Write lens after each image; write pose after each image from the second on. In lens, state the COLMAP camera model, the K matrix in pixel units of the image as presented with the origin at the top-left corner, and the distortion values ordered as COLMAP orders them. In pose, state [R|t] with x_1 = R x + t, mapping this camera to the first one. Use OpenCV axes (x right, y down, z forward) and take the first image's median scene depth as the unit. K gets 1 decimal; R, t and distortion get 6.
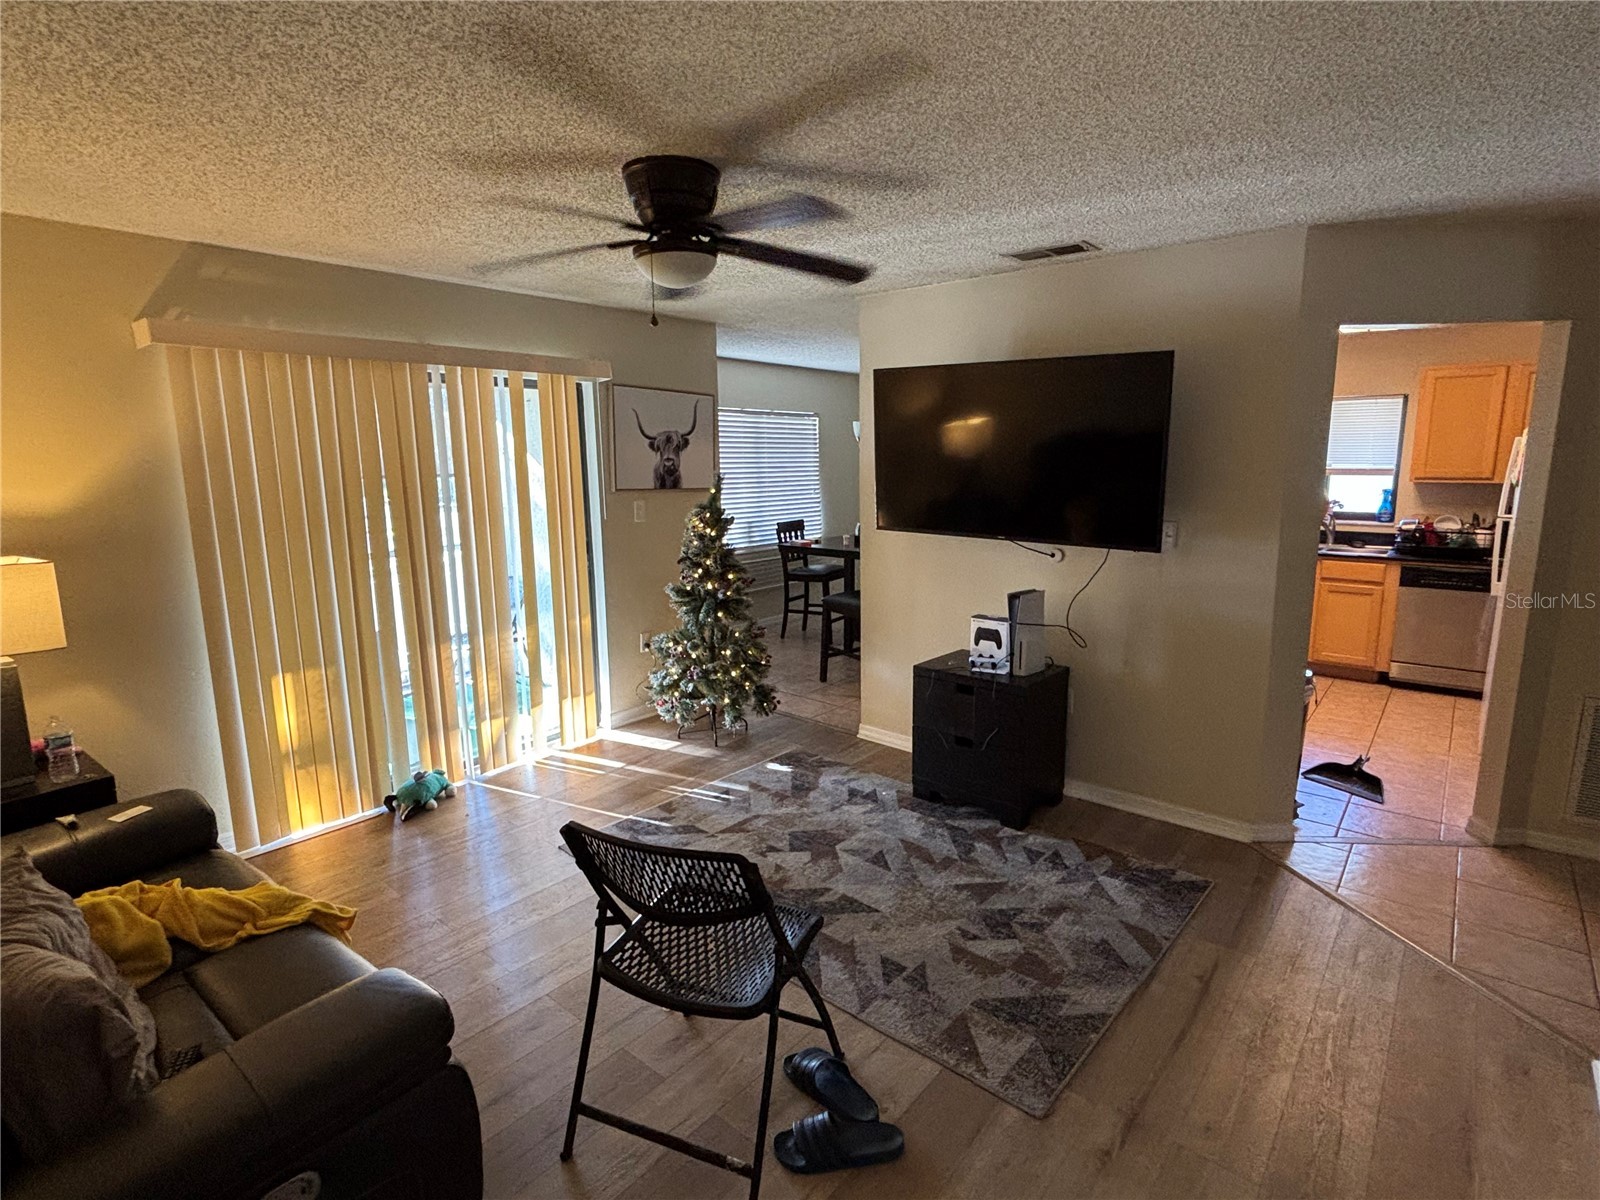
lens RADIAL K [[787.0, 0, 800.0], [0, 787.0, 600.0], [0, 0, 1]] dist [0.000840, -0.000111]
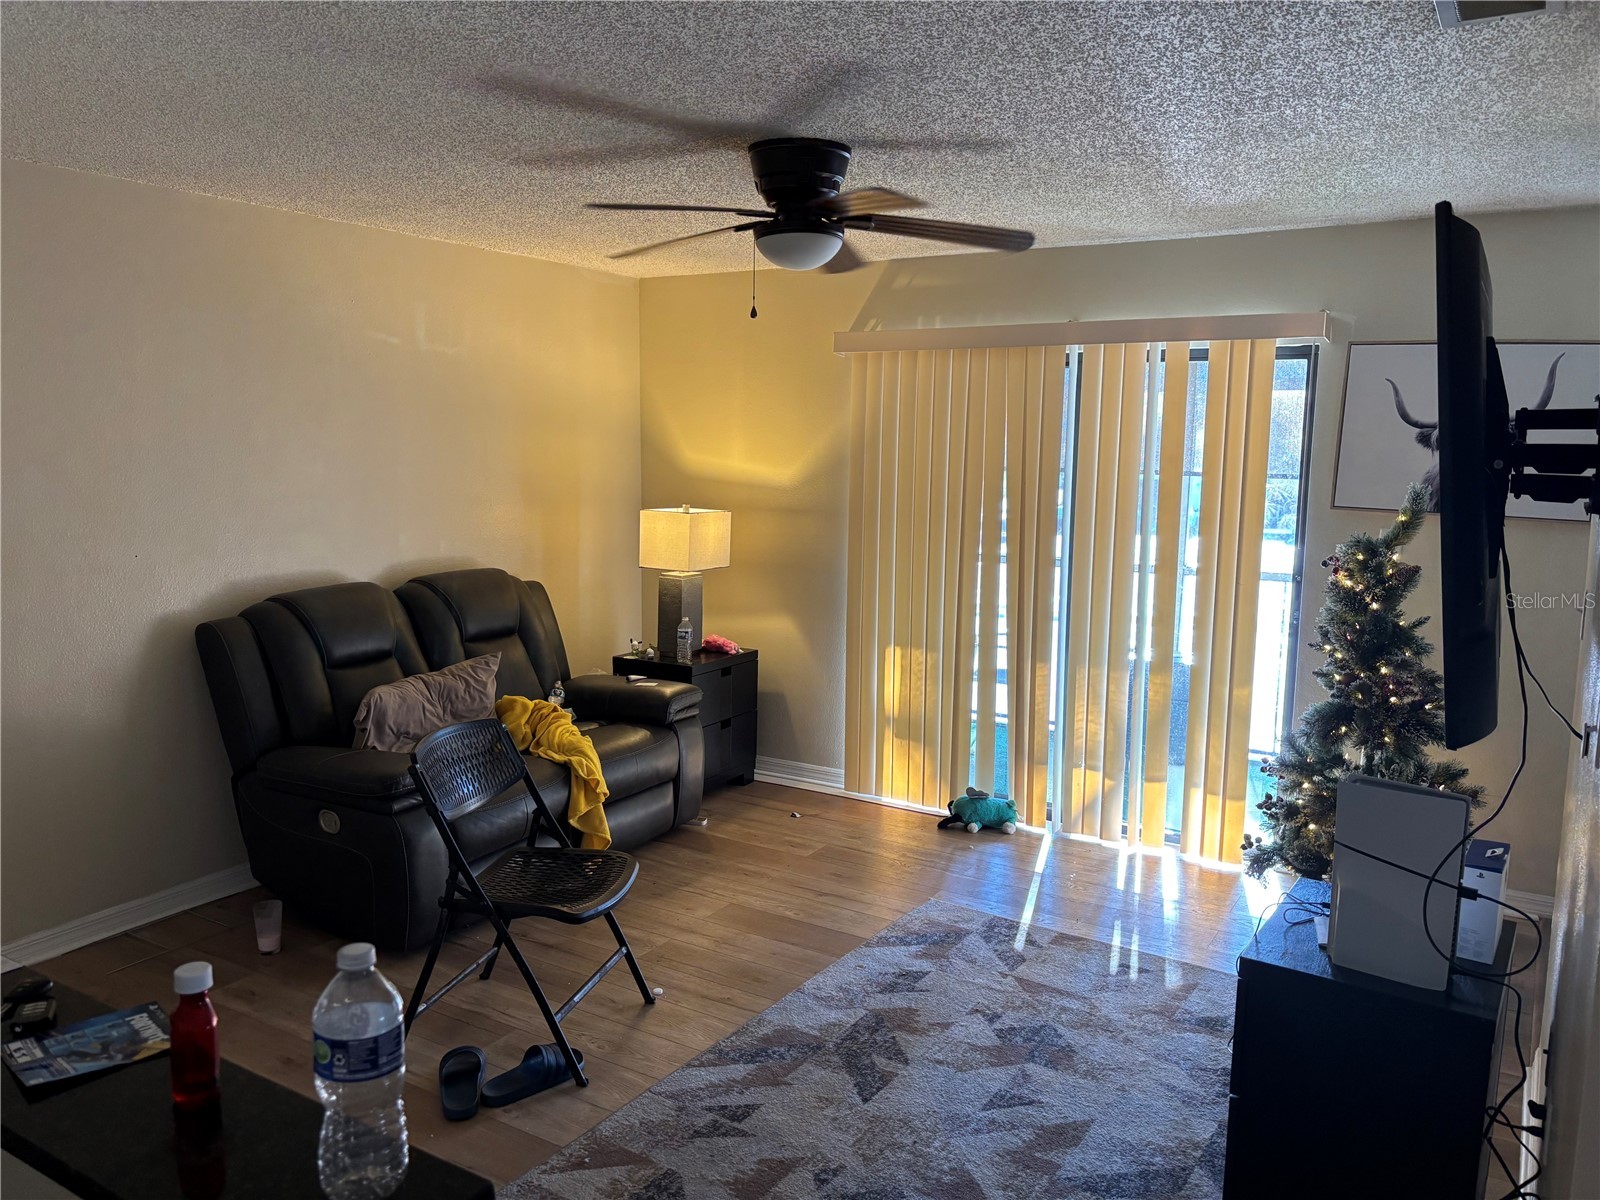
lens RADIAL K [[1199.7, 0, 800.0], [0, 1199.7, 600.0], [0, 0, 1]] dist [0.006735, -0.001417]
pose [[0.141110, 0.142042, -0.979751, 0.861009], [-0.195026, 0.974249, 0.113155, -0.118532], [0.970594, 0.175109, 0.165179, 0.555777]]
